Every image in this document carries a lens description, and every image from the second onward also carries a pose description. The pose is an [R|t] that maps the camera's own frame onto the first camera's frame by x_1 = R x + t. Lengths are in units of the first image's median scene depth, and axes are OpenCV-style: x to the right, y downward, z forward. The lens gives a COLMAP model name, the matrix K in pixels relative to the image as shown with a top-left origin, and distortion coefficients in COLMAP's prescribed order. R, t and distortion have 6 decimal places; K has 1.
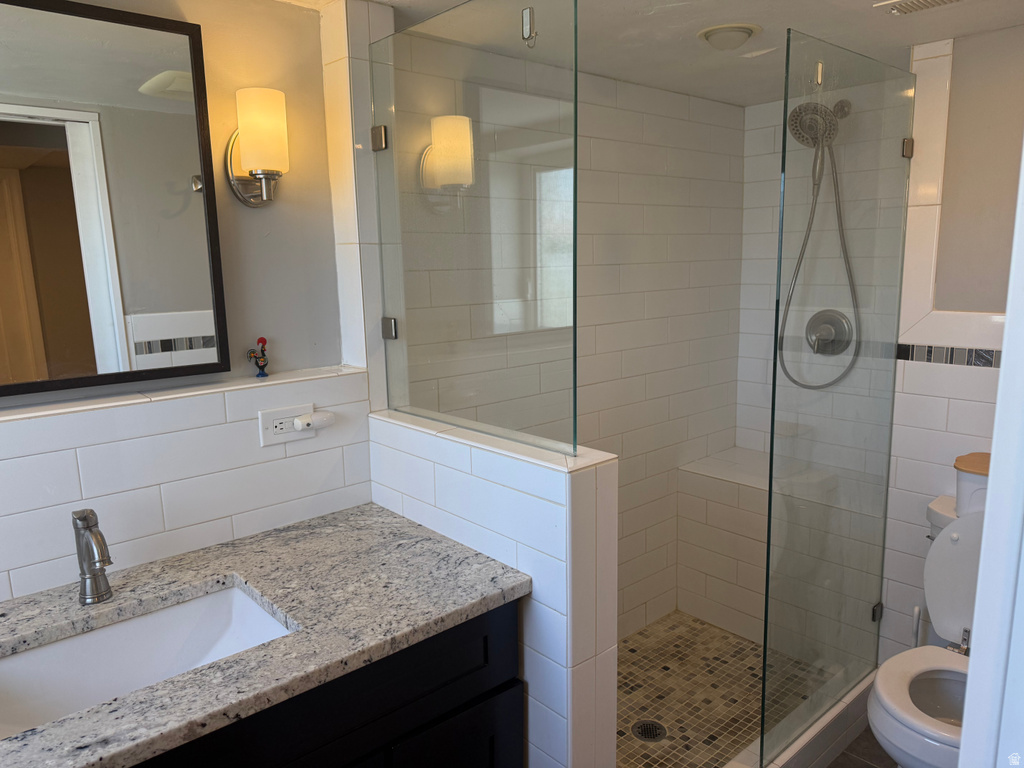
lens RADIAL K [[720.6, 0, 484.7], [0, 720.6, 392.0], [0, 0, 1]] dist [0.046034, -0.054854]
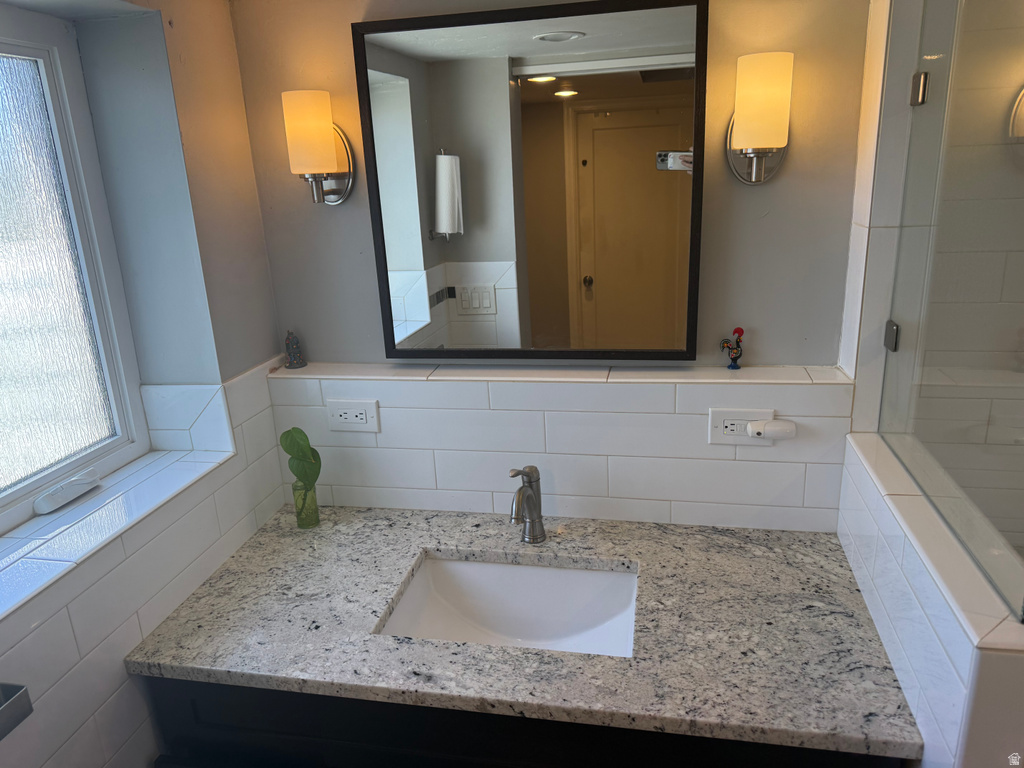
lens RADIAL K [[720.6, 0, 515.7], [0, 720.6, 380.3], [0, 0, 1]] dist [0.046034, -0.054854]
pose [[0.620284, 0.224435, -0.751583, 0.277420], [-0.107381, 0.973466, 0.202071, -0.202739], [0.776992, -0.044636, 0.627926, 0.233064]]
